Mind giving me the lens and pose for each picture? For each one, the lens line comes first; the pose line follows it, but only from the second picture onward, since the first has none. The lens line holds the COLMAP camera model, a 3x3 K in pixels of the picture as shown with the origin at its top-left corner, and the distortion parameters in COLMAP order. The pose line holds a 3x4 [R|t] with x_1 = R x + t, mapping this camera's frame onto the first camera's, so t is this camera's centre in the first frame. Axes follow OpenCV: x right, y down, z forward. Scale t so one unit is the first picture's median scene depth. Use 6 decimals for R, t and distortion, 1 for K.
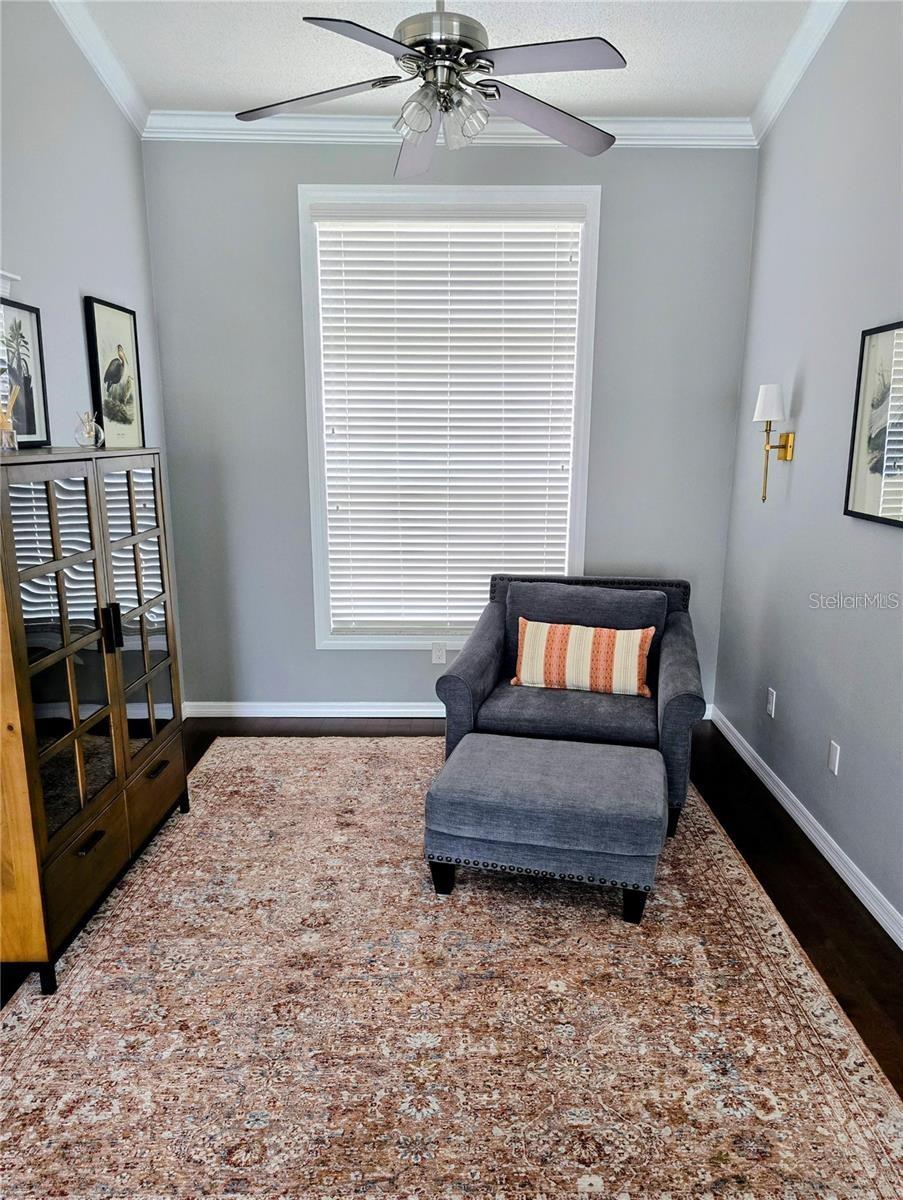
lens RADIAL K [[808.7, 0, 462.6], [0, 808.7, 624.3], [0, 0, 1]] dist [0.011417, -0.007909]
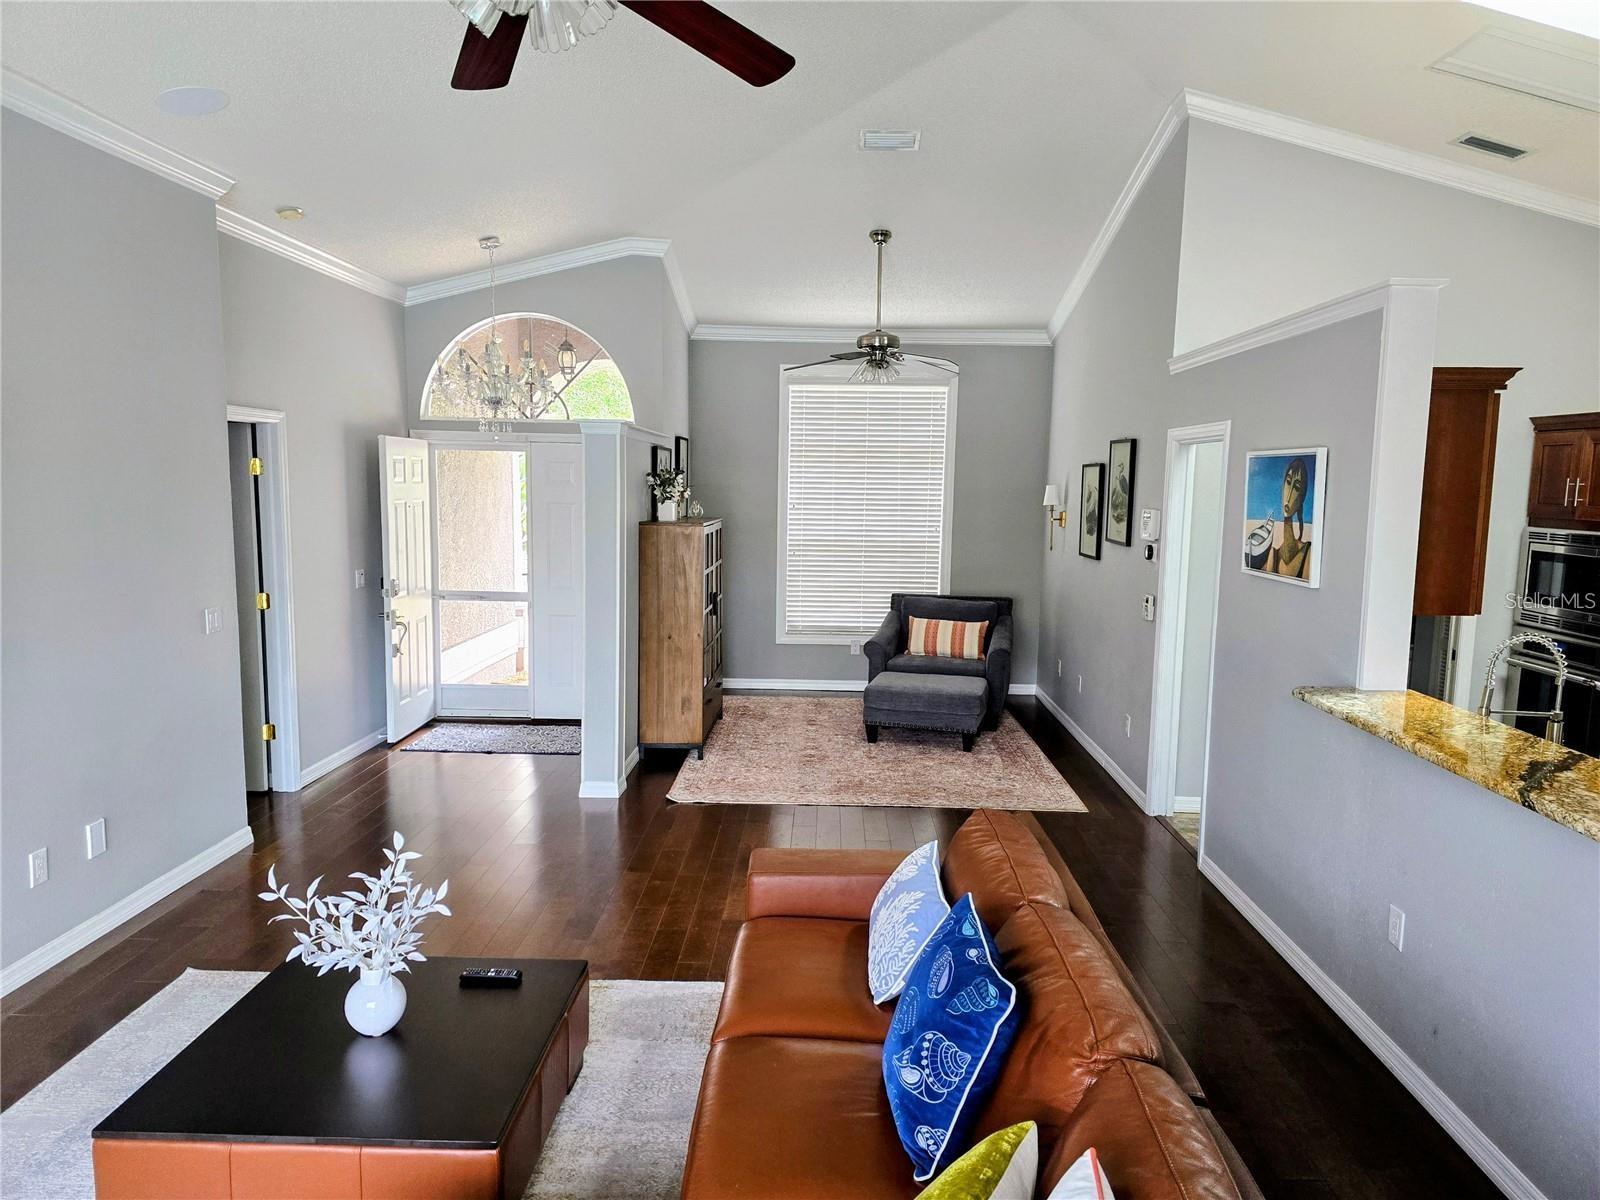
lens RADIAL K [[1078.3, 0, 799.7], [0, 1078.3, 606.0], [0, 0, 1]] dist [0.011417, -0.007909]
pose [[0.999764, 0.013128, -0.017299, -0.125608], [-0.015065, 0.993007, -0.117087, 0.247776], [0.015641, 0.117320, 0.992971, -1.295410]]
